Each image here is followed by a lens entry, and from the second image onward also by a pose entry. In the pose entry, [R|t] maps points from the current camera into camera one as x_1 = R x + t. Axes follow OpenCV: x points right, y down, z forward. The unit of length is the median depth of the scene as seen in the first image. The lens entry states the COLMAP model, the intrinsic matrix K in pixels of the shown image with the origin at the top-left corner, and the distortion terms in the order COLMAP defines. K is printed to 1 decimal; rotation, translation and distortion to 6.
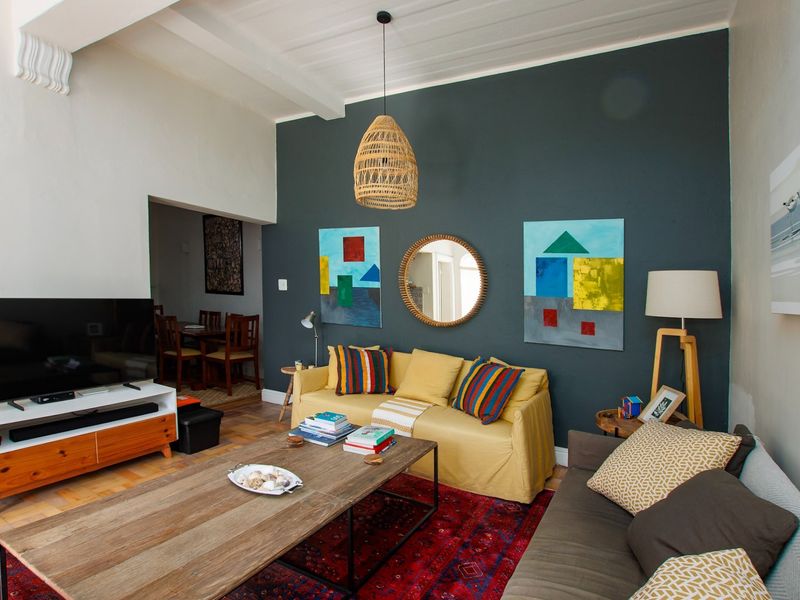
lens RADIAL K [[449.7, 0, 395.9], [0, 449.7, 351.9], [0, 0, 1]] dist [-0.029127, 0.004649]
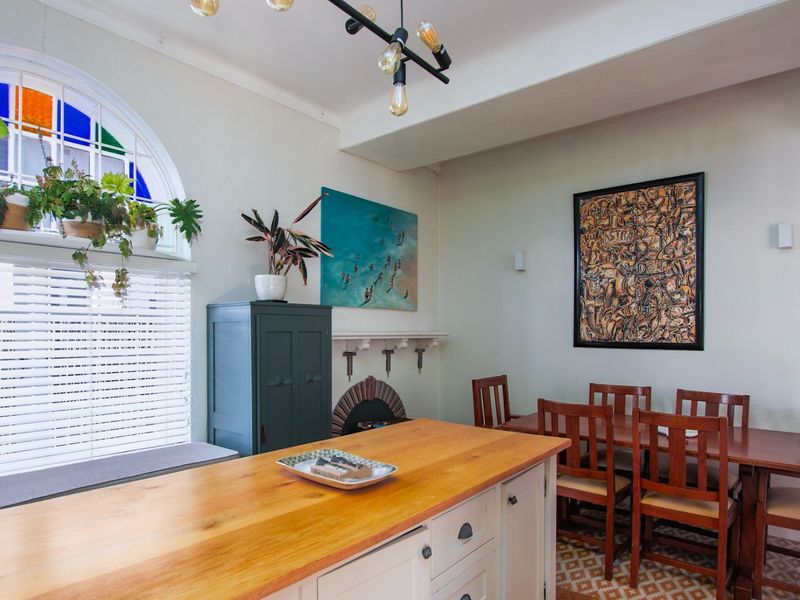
lens RADIAL K [[515.2, 0, 396.4], [0, 515.2, 330.4], [0, 0, 1]] dist [-0.004305, 0.002755]
pose [[0.990133, -0.038025, -0.134875, -0.576831], [0.019504, 0.990507, -0.136075, -0.080802], [0.138769, 0.132102, 0.981475, 0.434859]]
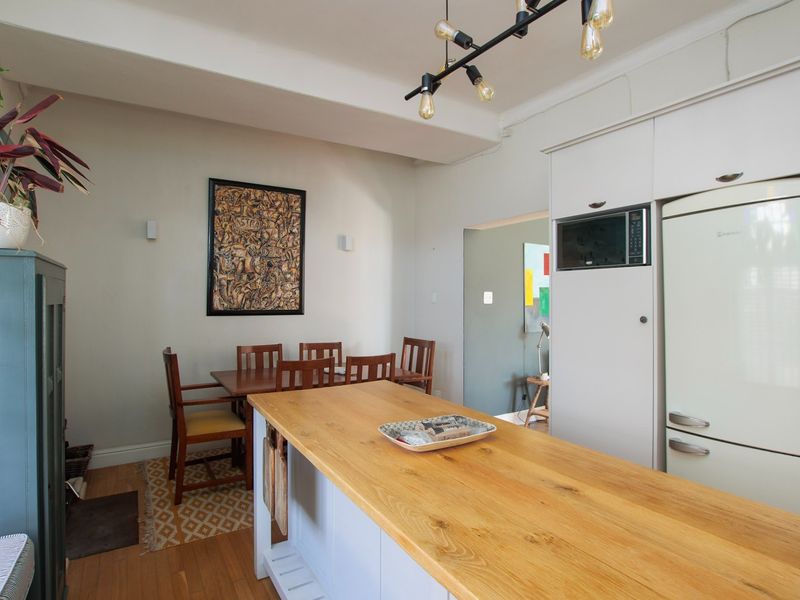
lens RADIAL K [[434.5, 0, 395.0], [0, 434.5, 294.1], [0, 0, 1]] dist [-0.027754, 0.003273]
pose [[0.438452, -0.028050, 0.898317, -0.848118], [0.135832, 0.990100, -0.035381, -0.114748], [-0.888431, 0.137532, 0.437921, 0.594638]]
